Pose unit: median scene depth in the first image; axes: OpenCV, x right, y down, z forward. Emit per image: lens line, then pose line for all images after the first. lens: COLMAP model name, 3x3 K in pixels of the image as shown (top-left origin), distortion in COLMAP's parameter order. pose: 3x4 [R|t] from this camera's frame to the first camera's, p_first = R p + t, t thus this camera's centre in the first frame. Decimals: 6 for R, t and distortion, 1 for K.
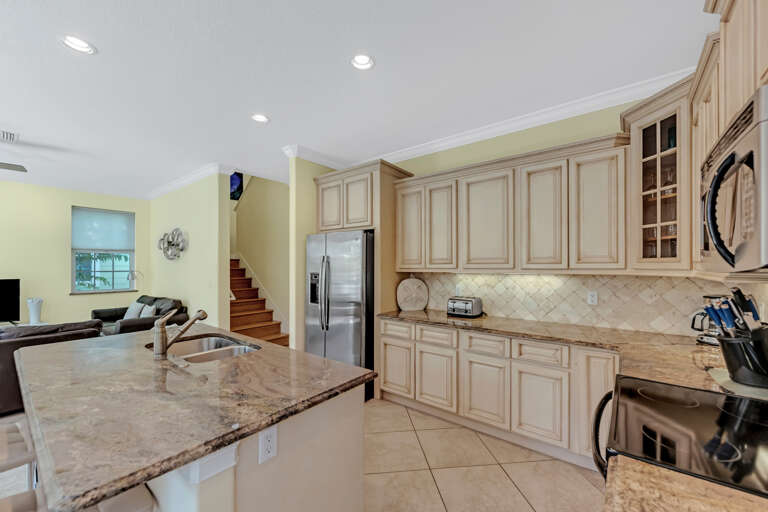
lens RADIAL K [[305.7, 0, 388.0], [0, 305.7, 263.4], [0, 0, 1]] dist [0.000728, 0.000039]
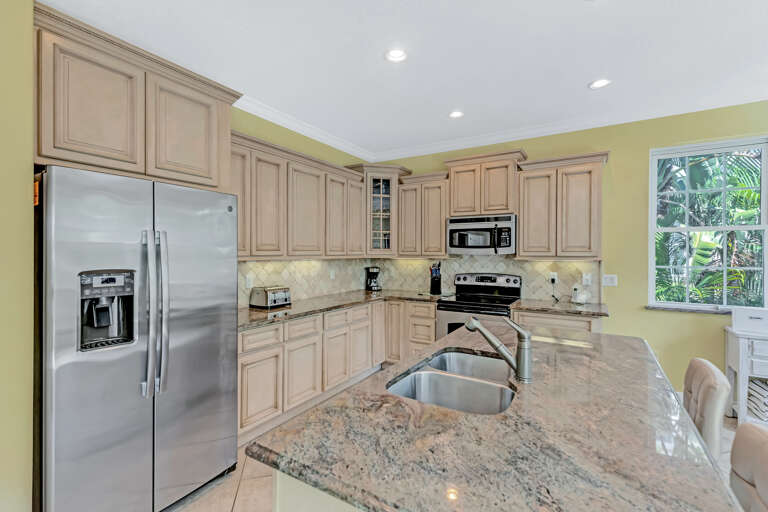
lens RADIAL K [[345.7, 0, 384.0], [0, 345.7, 256.0], [0, 0, 1]] dist [0.000283, -0.000135]
pose [[-0.114785, -0.007405, 0.993363, -0.870340], [-0.007105, 0.999953, 0.006633, 0.009275], [-0.993365, -0.006297, -0.114832, 0.822803]]
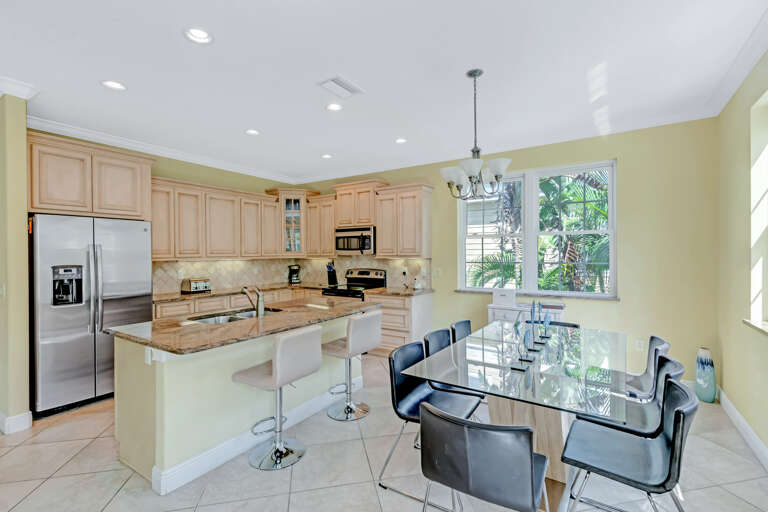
lens RADIAL K [[345.7, 0, 384.0], [0, 345.7, 256.0], [0, 0, 1]] dist [0.000283, -0.000135]
pose [[-0.091394, -0.004055, 0.995807, -1.414167], [0.003102, 0.999986, 0.004357, 0.008059], [-0.995810, 0.003487, -0.091380, 0.330337]]
